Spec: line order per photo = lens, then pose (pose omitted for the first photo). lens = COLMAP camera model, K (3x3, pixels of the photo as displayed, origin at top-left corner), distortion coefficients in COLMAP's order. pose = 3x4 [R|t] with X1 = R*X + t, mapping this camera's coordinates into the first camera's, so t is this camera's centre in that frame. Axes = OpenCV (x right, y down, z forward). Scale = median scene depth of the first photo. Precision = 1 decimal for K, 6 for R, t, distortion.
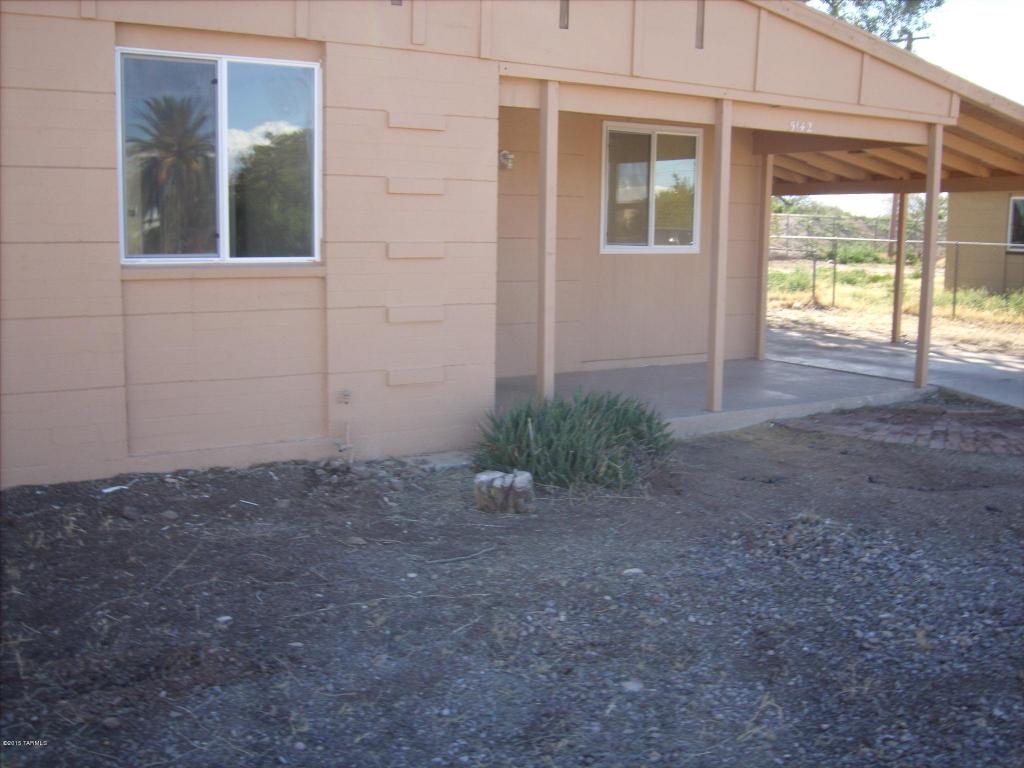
lens RADIAL K [[1063.0, 0, 516.5], [0, 1063.0, 379.5], [0, 0, 1]] dist [-0.087514, 0.016692]
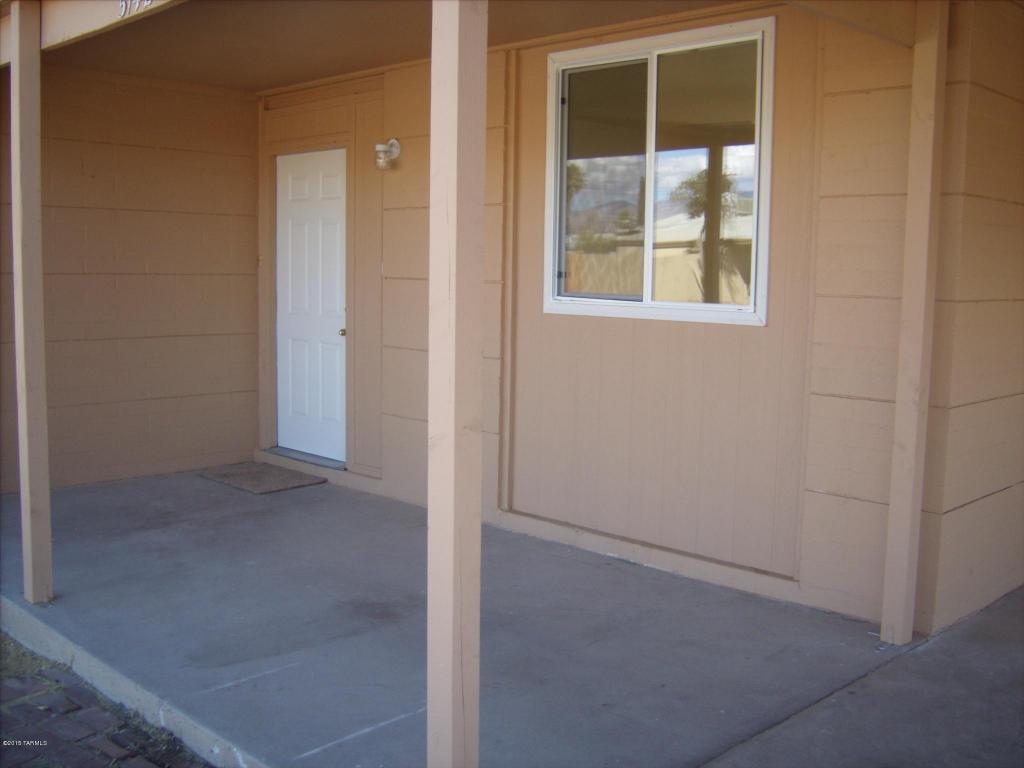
lens RADIAL K [[1063.0, 0, 516.5], [0, 1063.0, 379.5], [0, 0, 1]] dist [-0.087514, 0.016692]
pose [[0.228315, 0.095194, -0.968922, 0.704129], [-0.156534, 0.985850, 0.059972, -0.139788], [0.960921, 0.137976, 0.239985, 1.052567]]
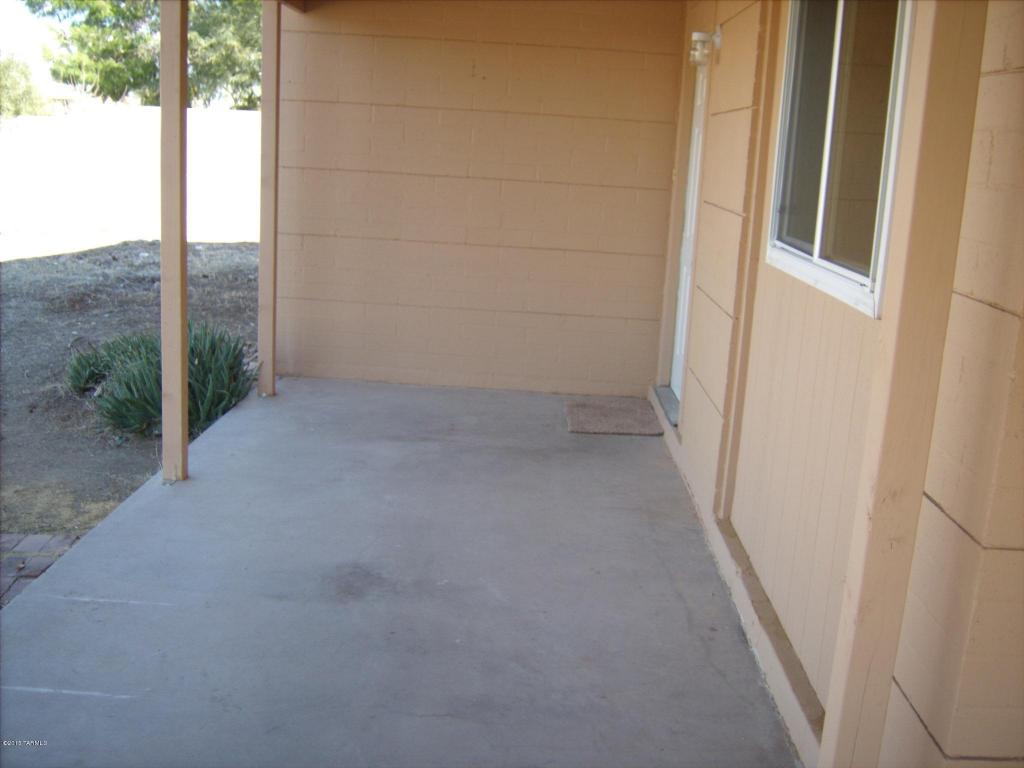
lens RADIAL K [[1063.0, 0, 516.5], [0, 1063.0, 379.5], [0, 0, 1]] dist [-0.087514, 0.016692]
pose [[-0.552418, 0.138227, -0.822026, 0.524692], [-0.183588, 0.941764, 0.281737, -0.202752], [0.813098, 0.306551, -0.494871, 1.360991]]
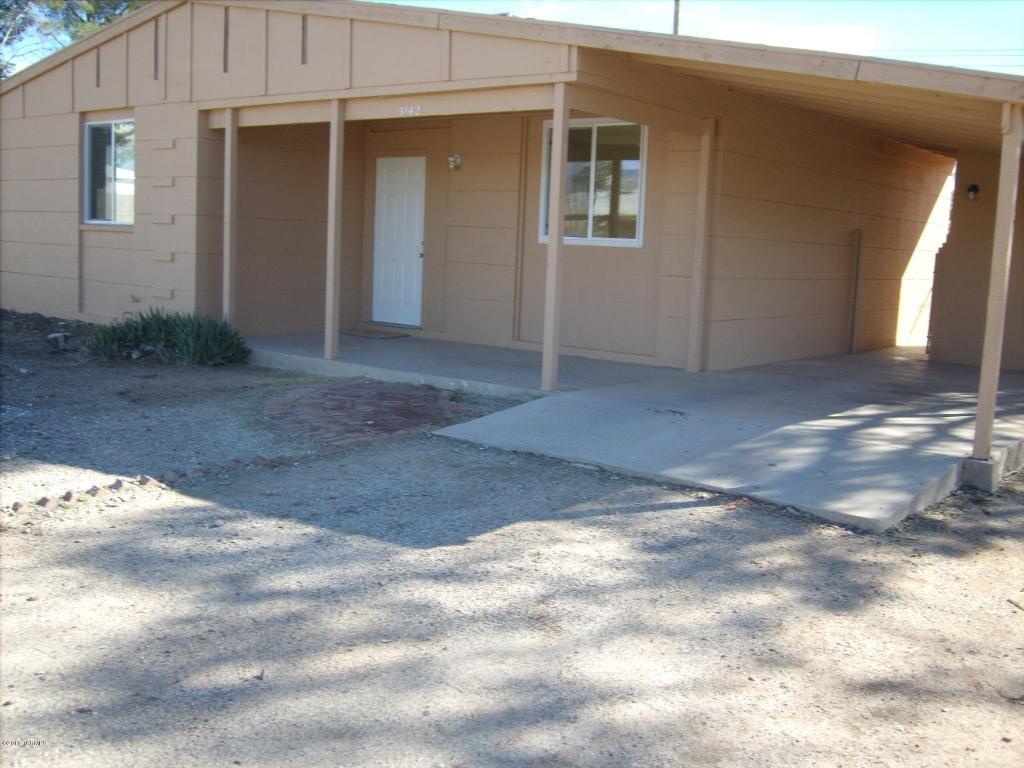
lens RADIAL K [[1063.0, 0, 516.5], [0, 1063.0, 379.5], [0, 0, 1]] dist [-0.087514, 0.016692]
pose [[0.332837, 0.124381, -0.934746, 1.332199], [-0.172837, 0.982517, 0.069195, -0.064542], [0.927010, 0.138528, 0.348515, 0.755572]]
